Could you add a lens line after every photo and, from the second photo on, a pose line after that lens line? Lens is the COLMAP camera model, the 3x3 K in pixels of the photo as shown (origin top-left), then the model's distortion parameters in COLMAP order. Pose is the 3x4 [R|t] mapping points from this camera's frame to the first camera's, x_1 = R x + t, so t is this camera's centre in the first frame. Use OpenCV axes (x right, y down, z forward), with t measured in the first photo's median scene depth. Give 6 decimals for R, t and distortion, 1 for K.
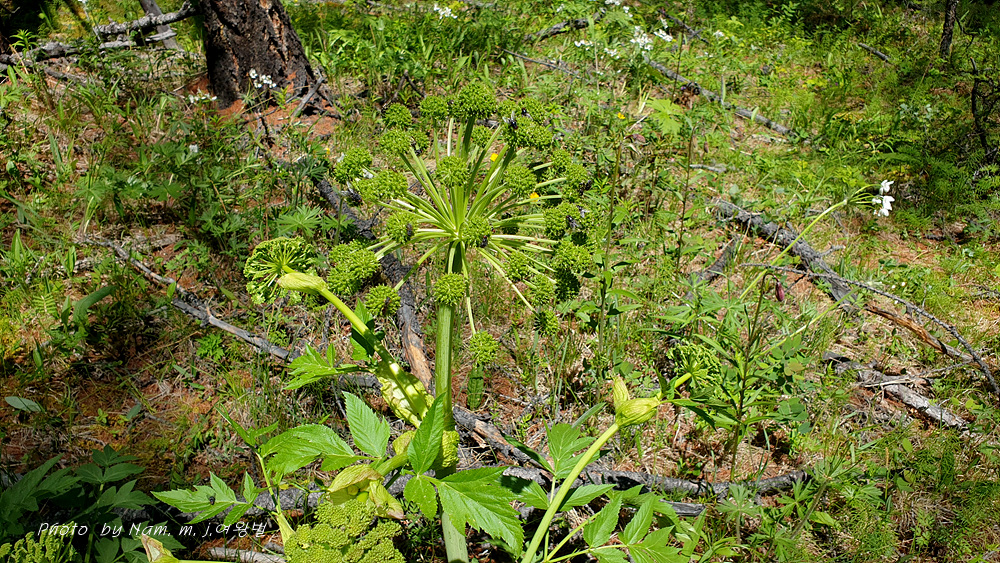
lens RADIAL K [[814.0, 0, 500.0], [0, 814.0, 281.5], [0, 0, 1]] dist [-0.037827, -0.000934]
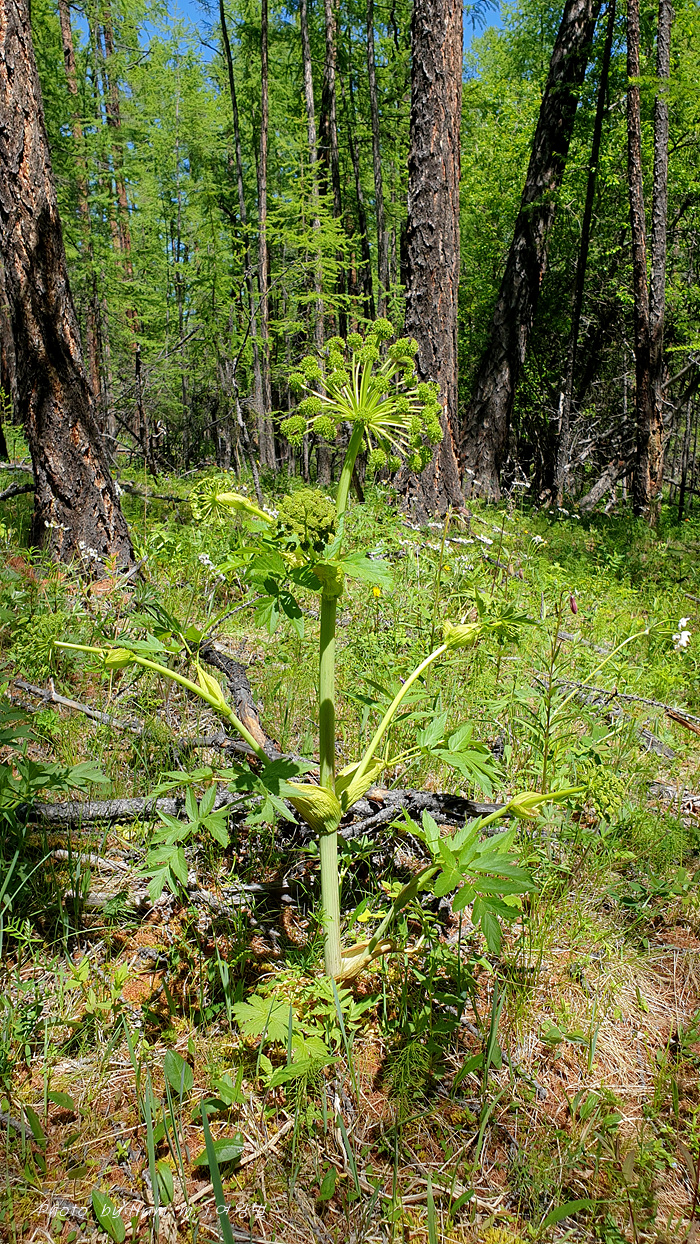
lens RADIAL K [[1012.6, 0, 350.0], [0, 1012.6, 622.0], [0, 0, 1]] dist [-0.037827, -0.000934]
pose [[0.995985, 0.071880, 0.053362, -0.031952], [-0.051202, 0.946344, -0.319079, 0.210262], [-0.073434, 0.315065, 0.946225, -0.169709]]
